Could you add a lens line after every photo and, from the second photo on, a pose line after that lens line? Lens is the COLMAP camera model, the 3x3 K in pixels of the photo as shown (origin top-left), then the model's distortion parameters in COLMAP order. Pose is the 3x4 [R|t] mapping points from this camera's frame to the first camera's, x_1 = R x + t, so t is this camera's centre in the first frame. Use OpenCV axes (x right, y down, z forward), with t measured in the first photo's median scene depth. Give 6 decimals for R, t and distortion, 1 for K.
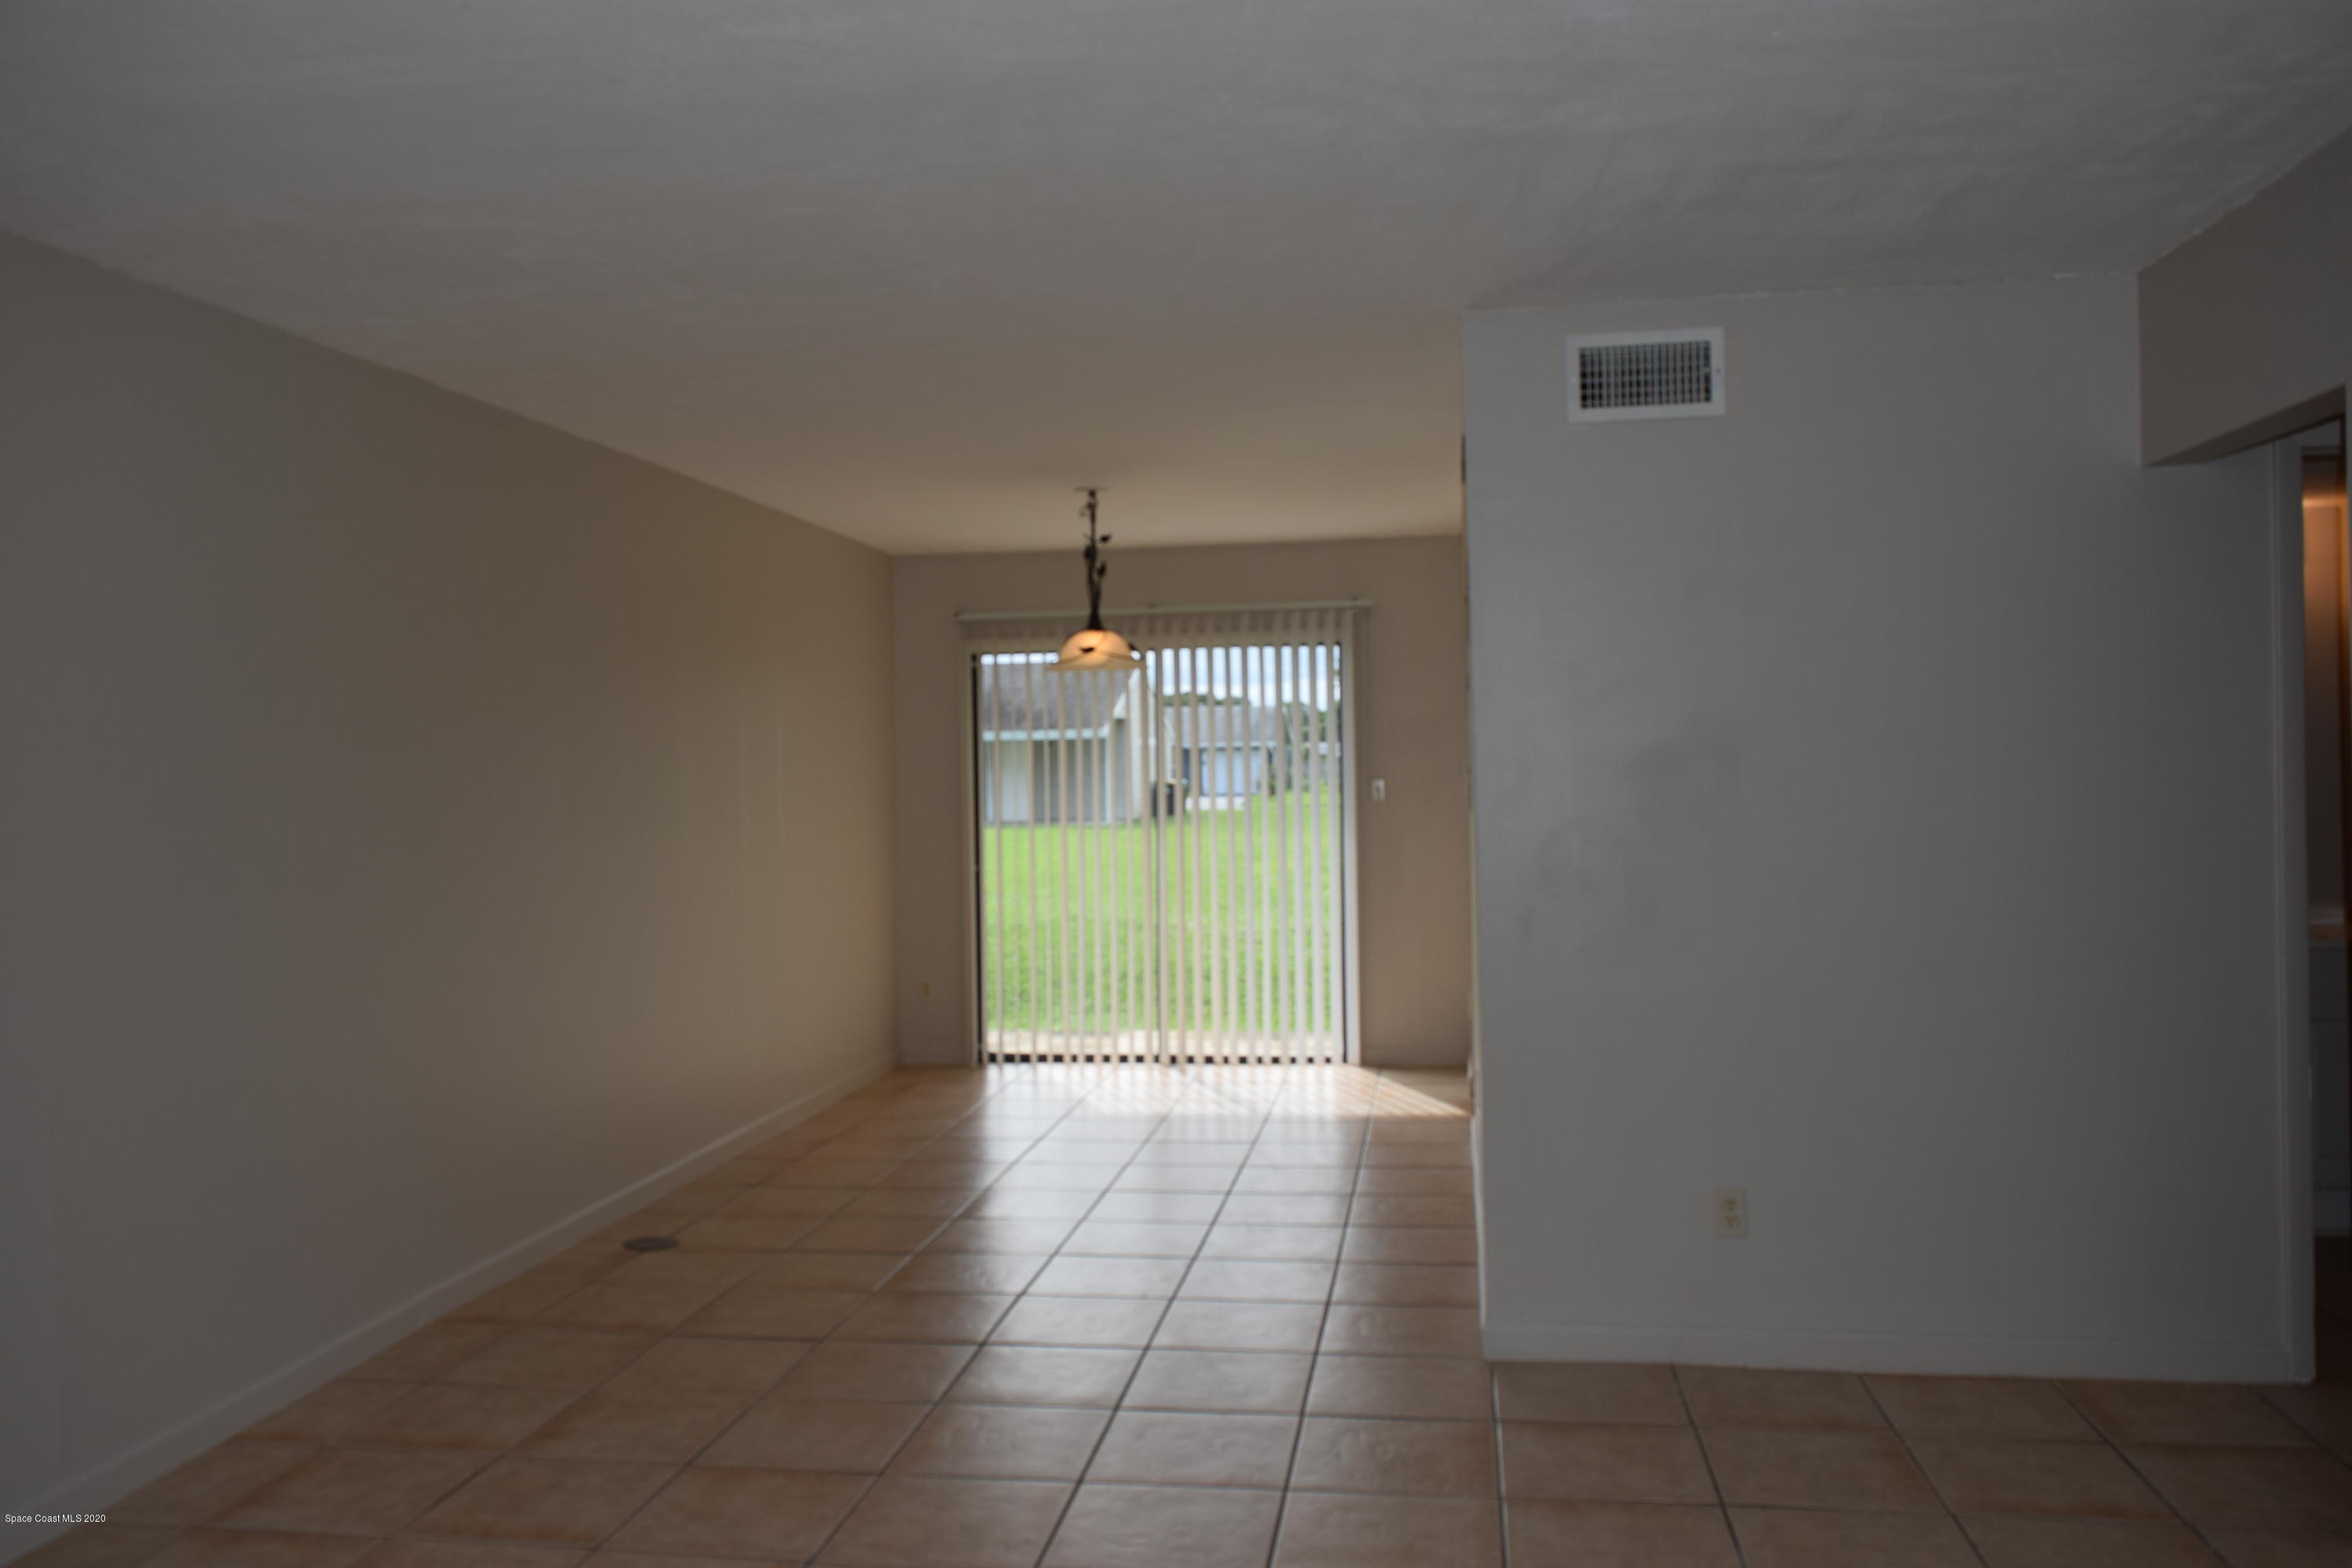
lens RADIAL K [[1828.3, 0, 1181.3], [0, 1828.3, 760.3], [0, 0, 1]] dist [-0.016464, 0.015427]
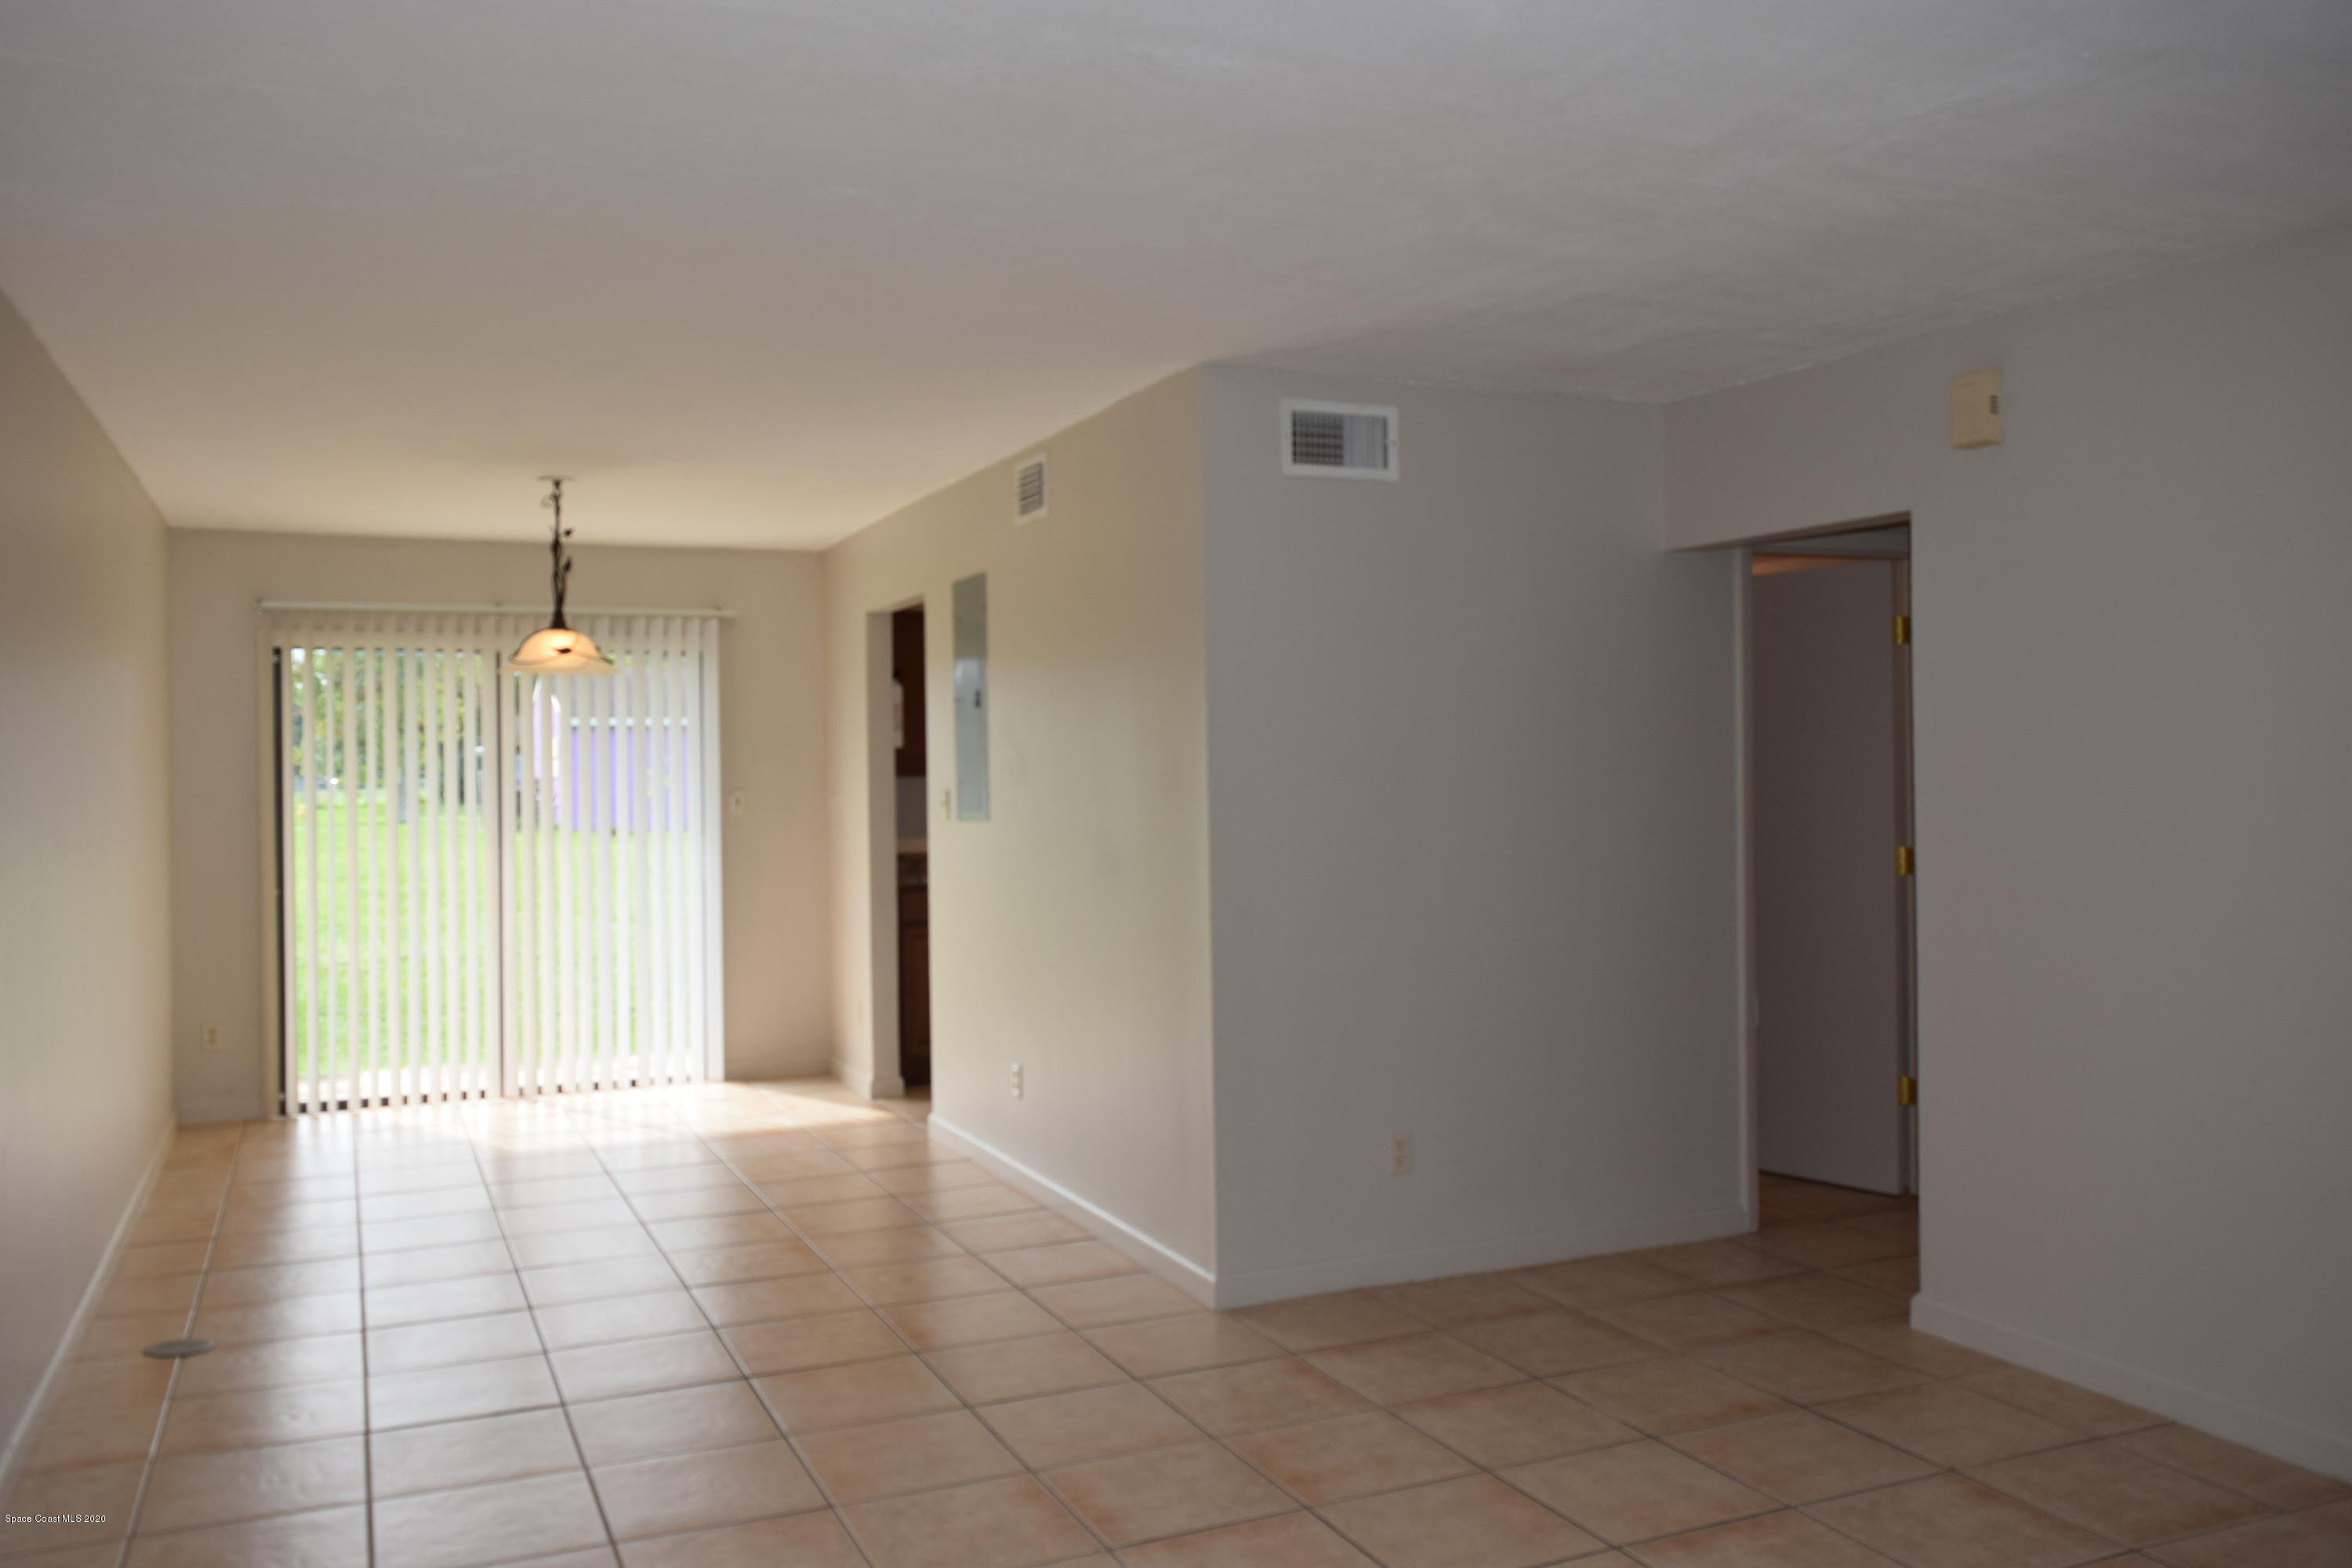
lens RADIAL K [[1828.3, 0, 1152.3], [0, 1828.3, 736.1], [0, 0, 1]] dist [-0.016464, 0.015427]
pose [[0.843865, 0.018112, 0.536250, -0.283448], [-0.005463, 0.999668, -0.025167, 0.005153], [-0.536528, 0.018308, 0.843684, 0.048526]]
